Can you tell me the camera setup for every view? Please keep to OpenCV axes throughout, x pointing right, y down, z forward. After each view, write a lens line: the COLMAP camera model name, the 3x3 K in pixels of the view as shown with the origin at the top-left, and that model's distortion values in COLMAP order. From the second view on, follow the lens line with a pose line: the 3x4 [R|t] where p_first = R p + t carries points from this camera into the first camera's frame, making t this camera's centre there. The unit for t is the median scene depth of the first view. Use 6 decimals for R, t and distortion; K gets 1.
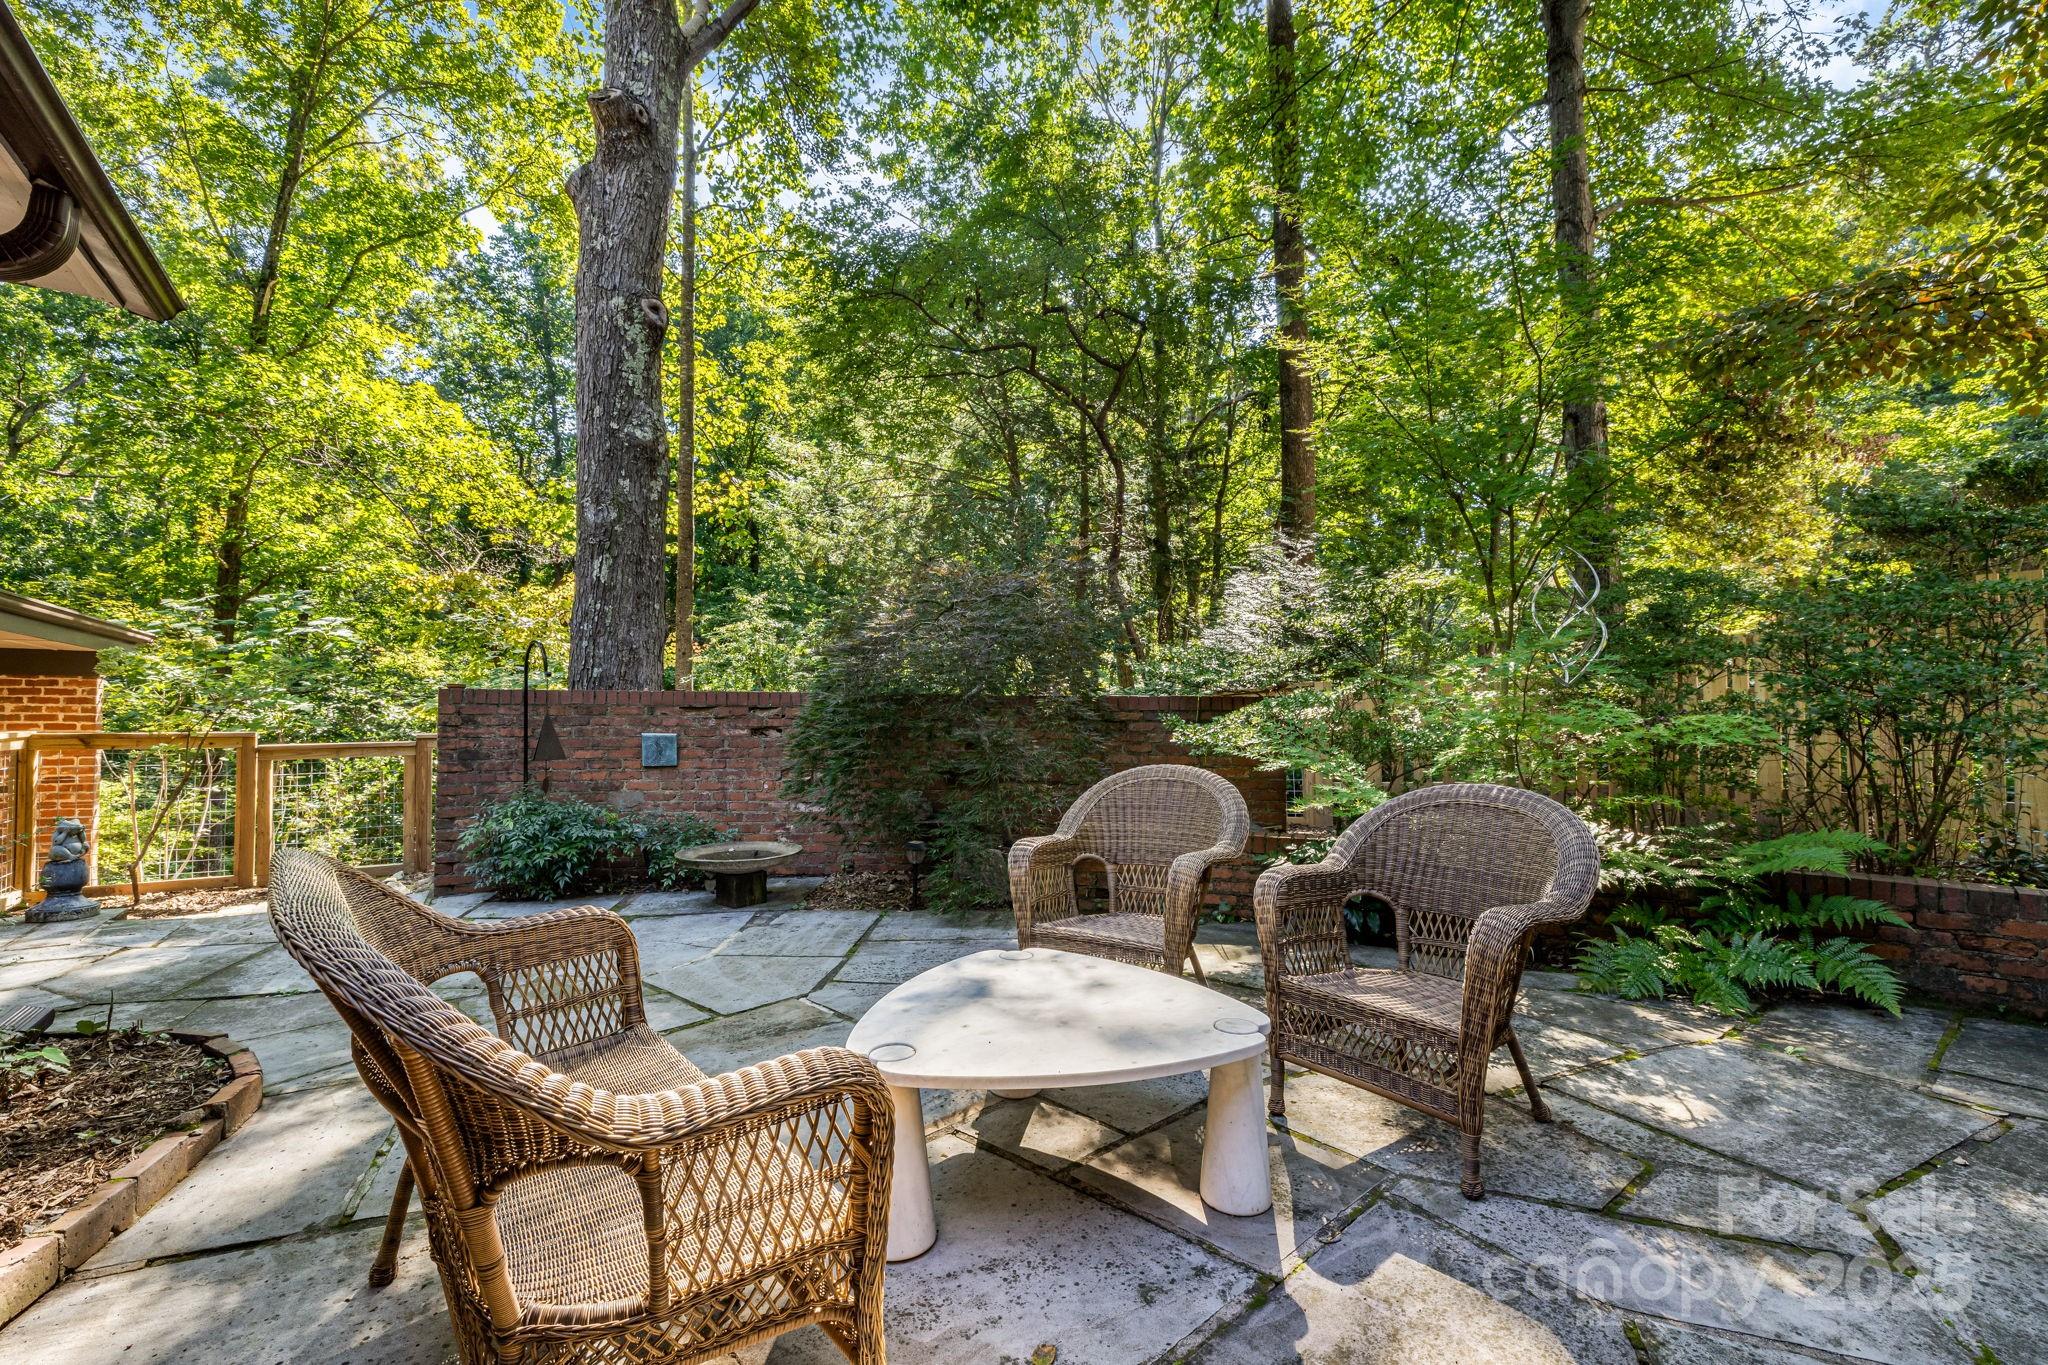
lens RADIAL K [[900.4, 0, 1022.0], [0, 900.4, 687.5], [0, 0, 1]] dist [0.000597, -0.000224]
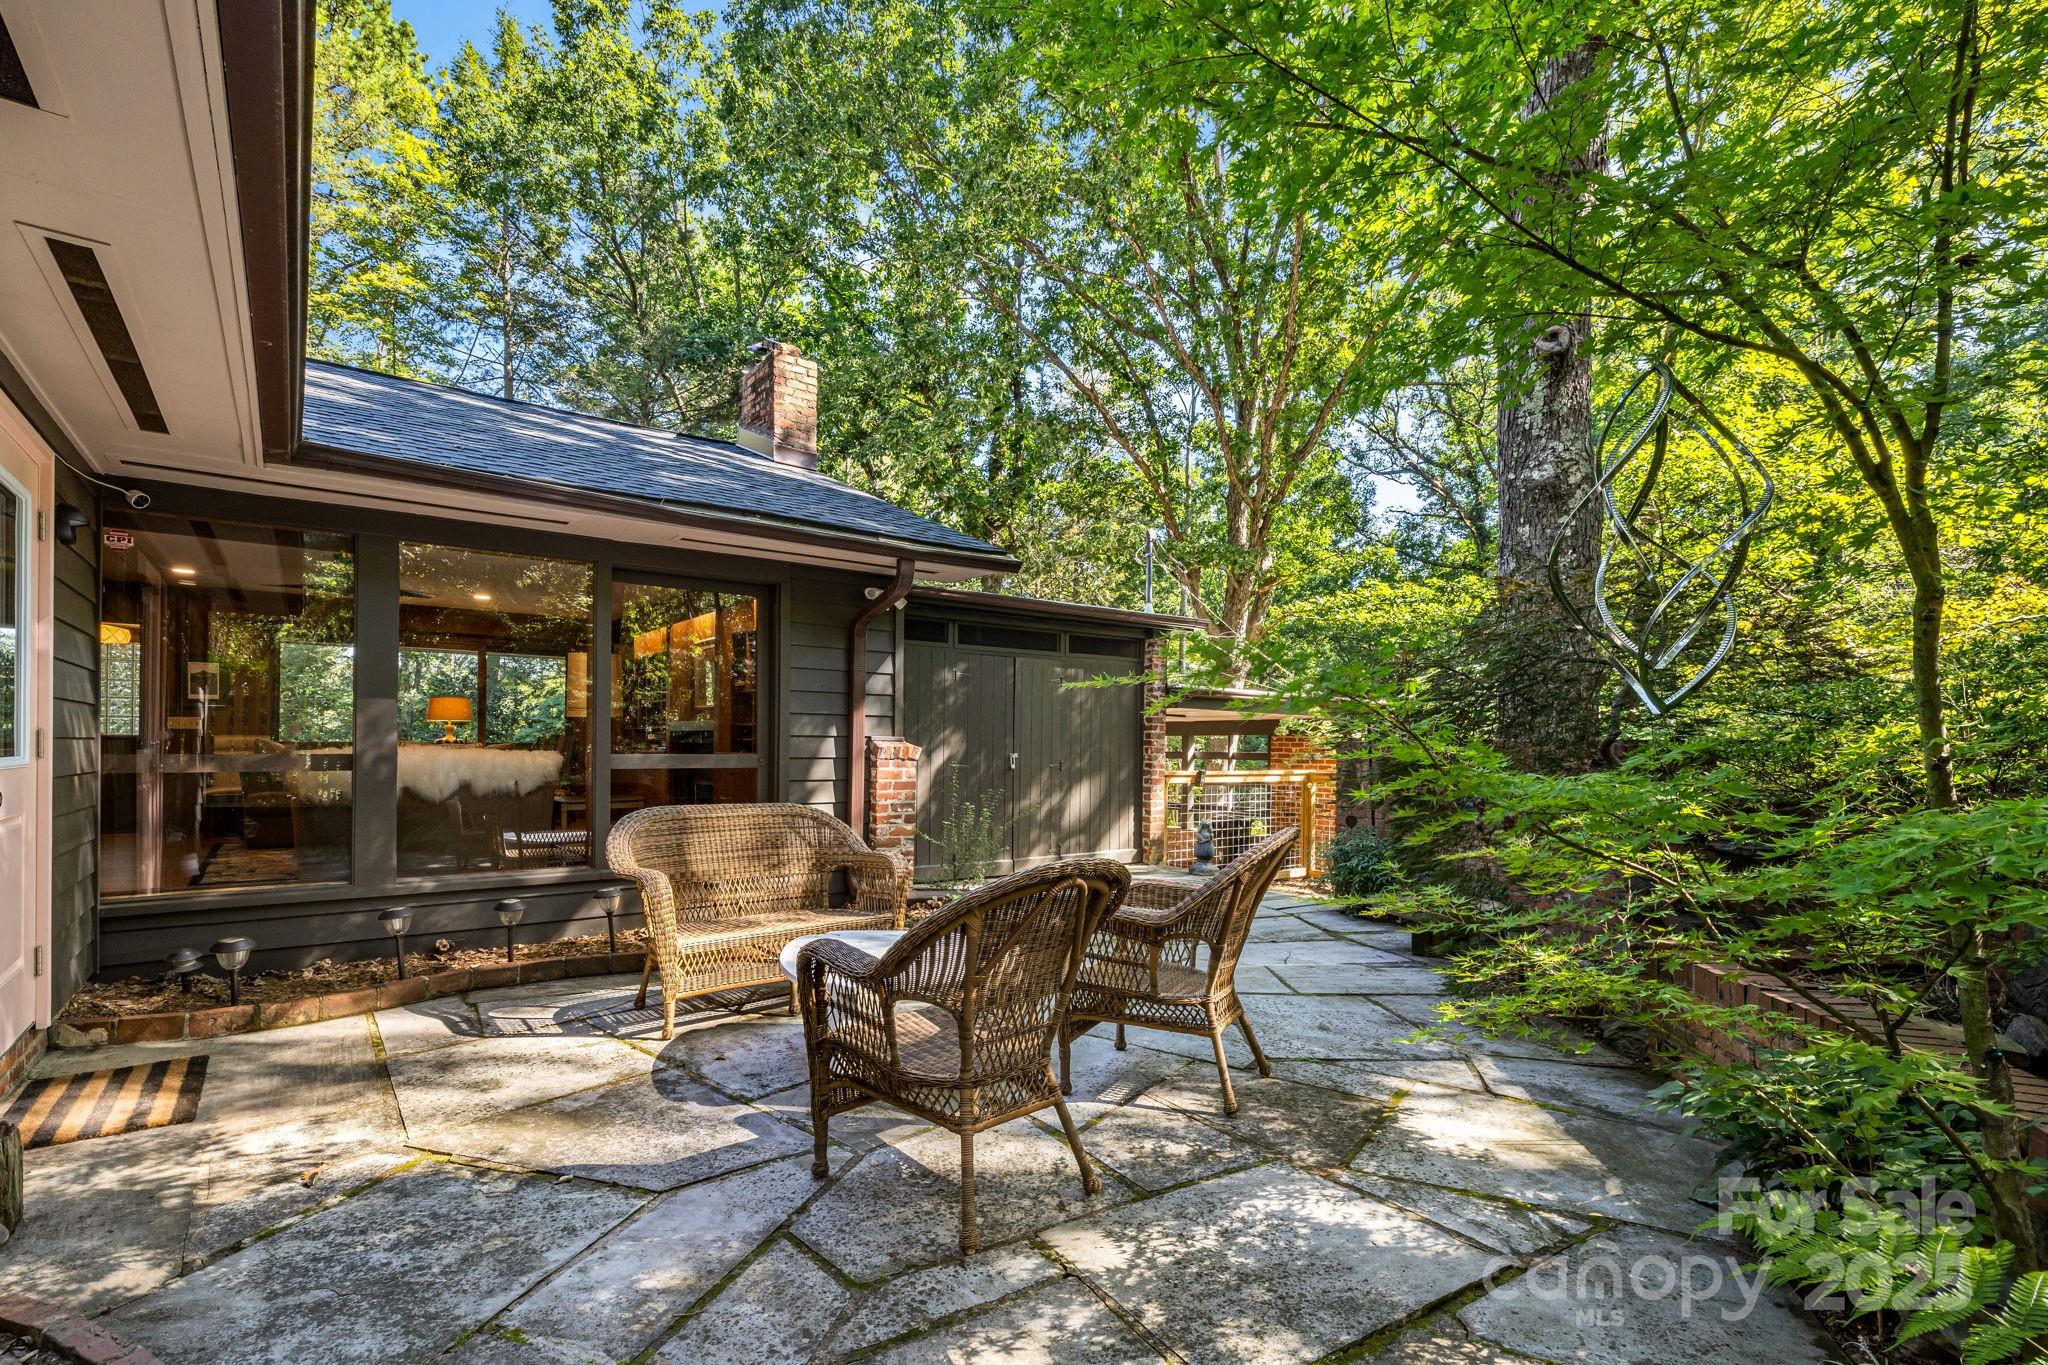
lens RADIAL K [[900.4, 0, 984.1], [0, 900.4, 745.2], [0, 0, 1]] dist [0.000597, -0.000224]
pose [[0.061388, -0.007566, -0.998085, 1.255741], [0.018273, 0.999812, -0.006455, 0.010895], [0.997947, -0.017842, 0.061515, 0.855627]]
